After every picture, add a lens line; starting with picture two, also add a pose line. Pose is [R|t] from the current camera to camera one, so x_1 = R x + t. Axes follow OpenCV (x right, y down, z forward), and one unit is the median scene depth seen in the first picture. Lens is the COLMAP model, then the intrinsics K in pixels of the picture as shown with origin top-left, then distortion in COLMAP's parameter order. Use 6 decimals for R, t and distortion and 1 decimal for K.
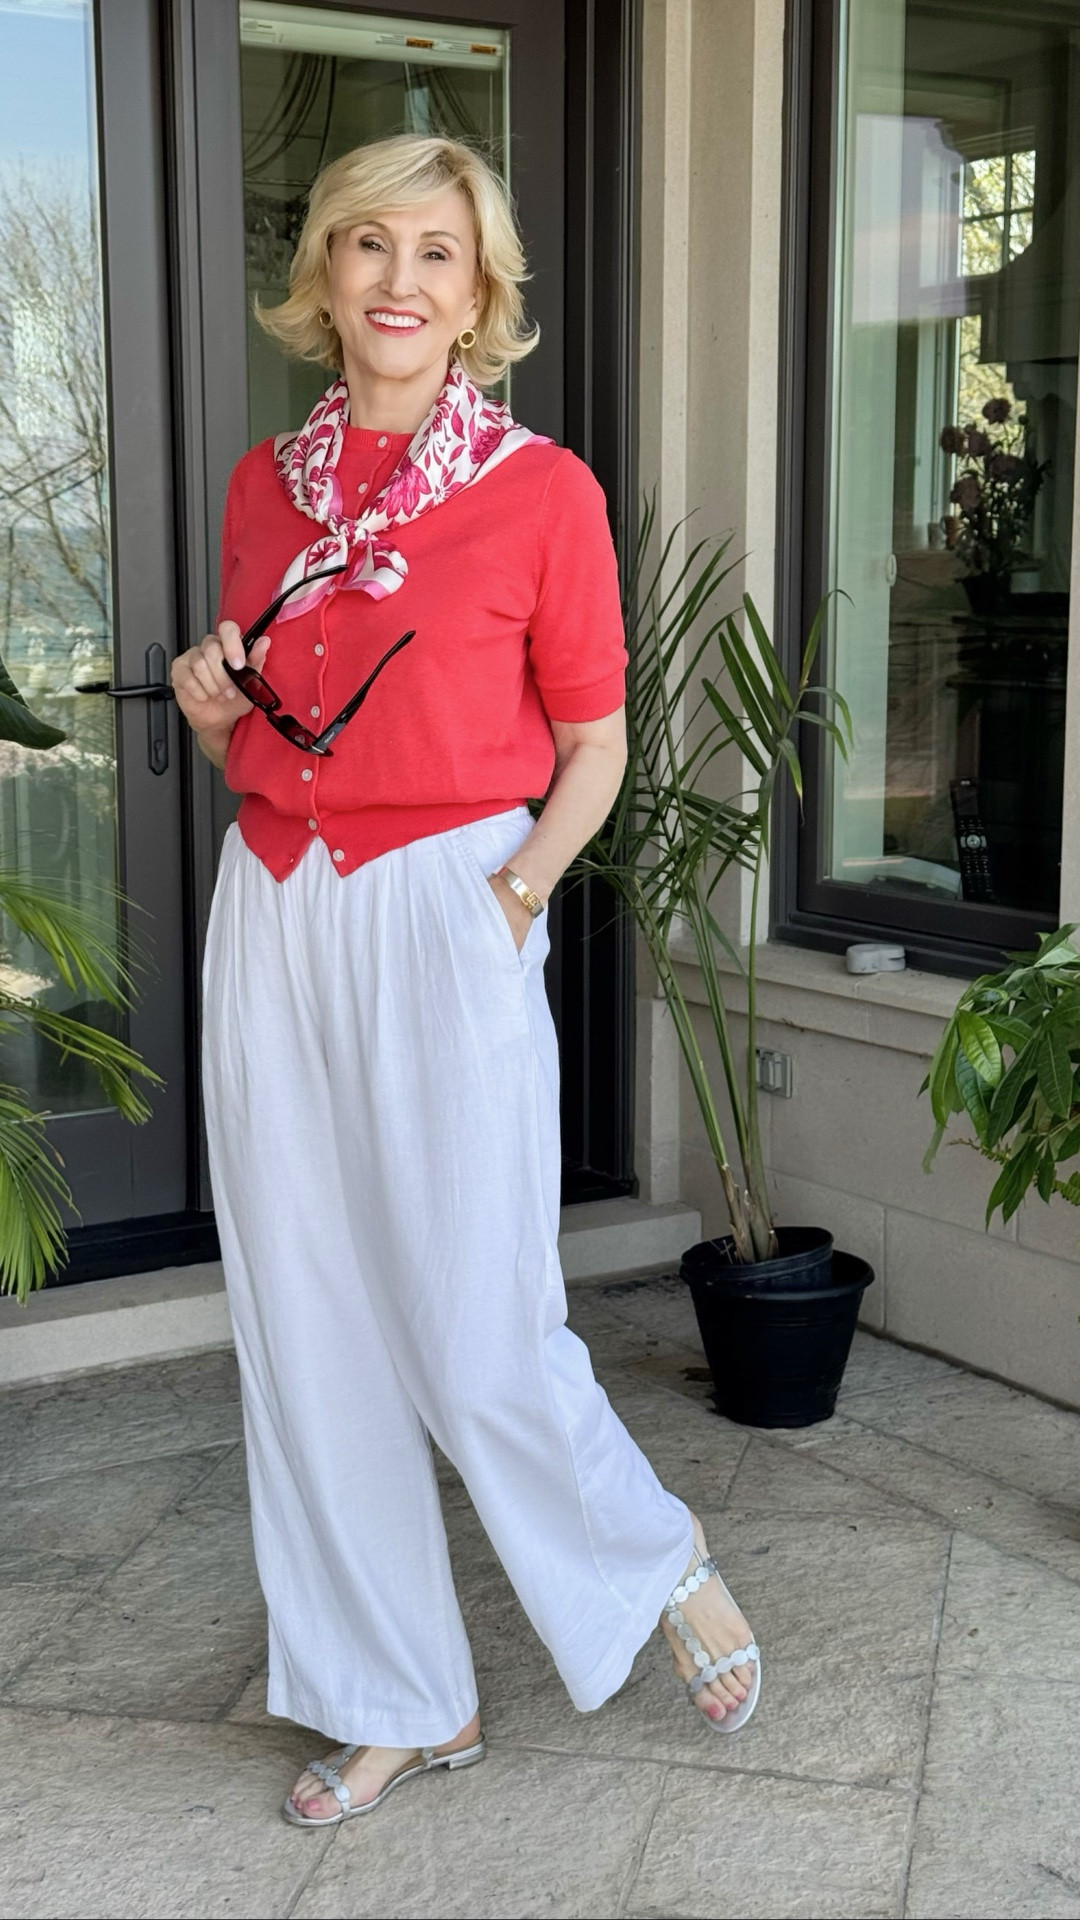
lens RADIAL K [[2699.4, 0, 540.0], [0, 2699.4, 960.0], [0, 0, 1]] dist [0.179647, -0.081519]
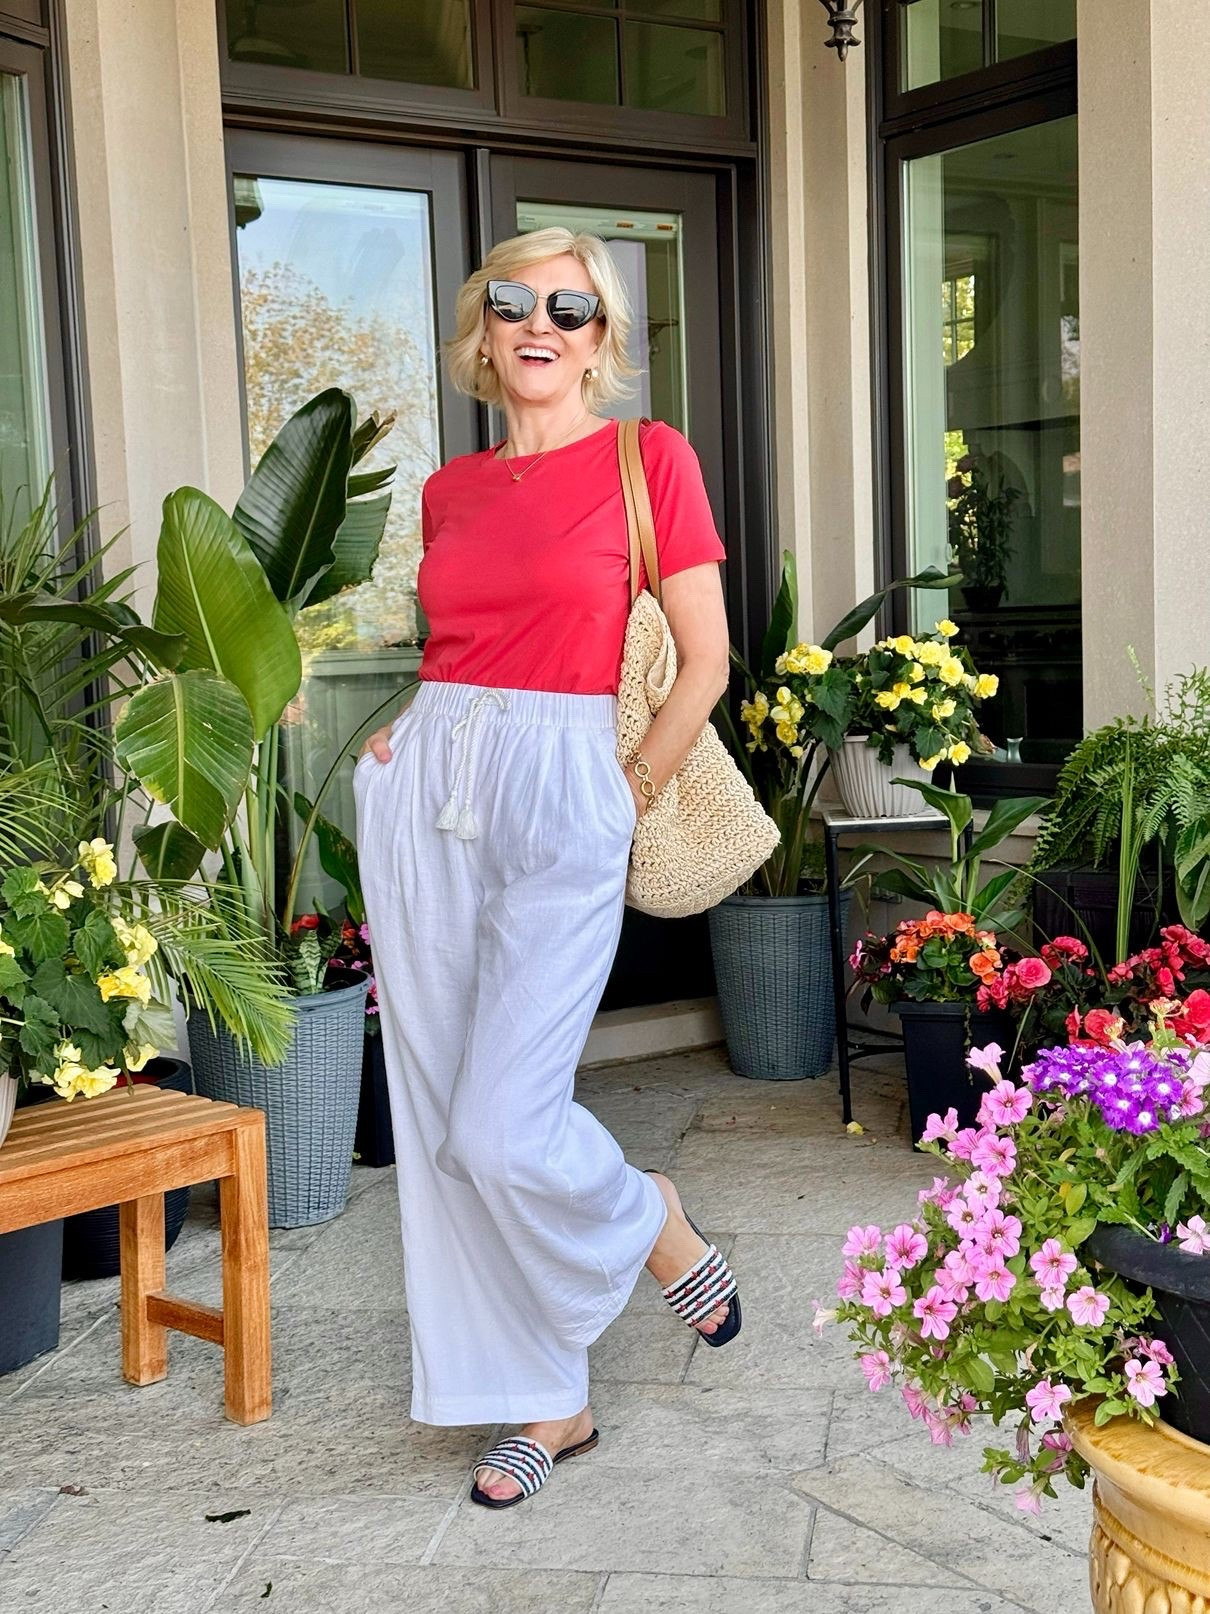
lens RADIAL K [[2265.5, 0, 630.8], [0, 2265.5, 813.7], [0, 0, 1]] dist [0.282944, -0.557564]
pose [[0.998442, -0.040336, 0.038558, -0.154679], [0.042583, 0.997328, -0.059351, 0.103766], [-0.036061, 0.060901, 0.997492, -0.384397]]
